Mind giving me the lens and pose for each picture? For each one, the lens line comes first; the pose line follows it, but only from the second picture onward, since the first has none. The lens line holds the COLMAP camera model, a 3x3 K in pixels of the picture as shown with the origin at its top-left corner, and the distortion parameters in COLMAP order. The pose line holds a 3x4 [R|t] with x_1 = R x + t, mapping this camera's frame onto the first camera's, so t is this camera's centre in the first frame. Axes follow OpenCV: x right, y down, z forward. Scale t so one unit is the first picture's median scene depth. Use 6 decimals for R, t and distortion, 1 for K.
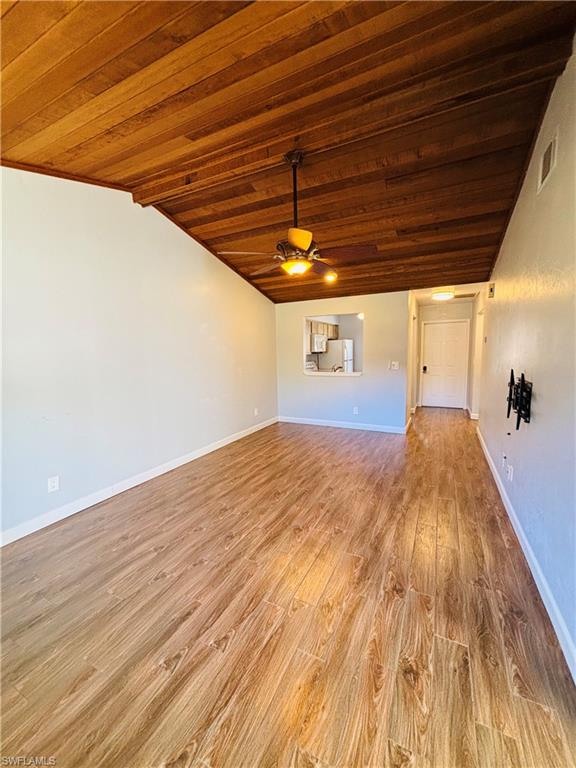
lens RADIAL K [[309.3, 0, 291.0], [0, 309.3, 384.7], [0, 0, 1]] dist [-0.000344, -0.000019]
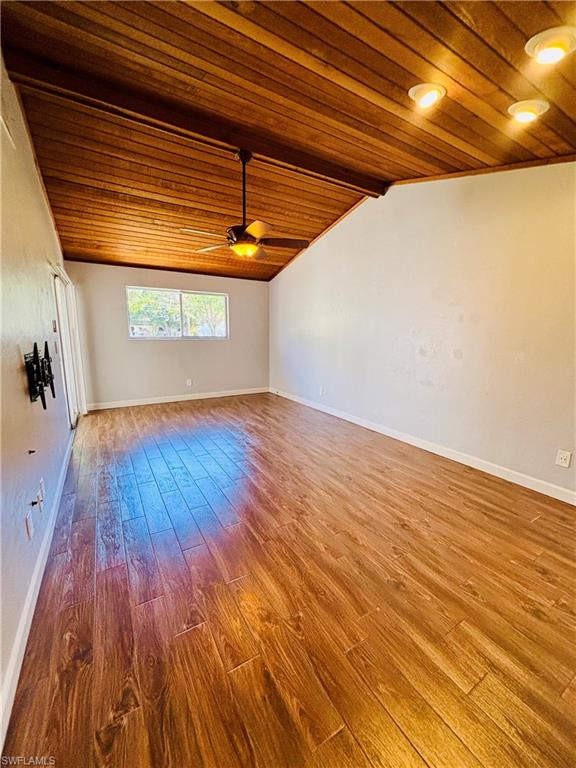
lens RADIAL K [[309.3, 0, 290.8], [0, 309.3, 382.8], [0, 0, 1]] dist [-0.000344, -0.000019]
pose [[-0.540349, 0.152290, -0.827545, 0.755794], [-0.099812, 0.964941, 0.242747, -0.149625], [0.835500, 0.213768, -0.506204, 1.418740]]
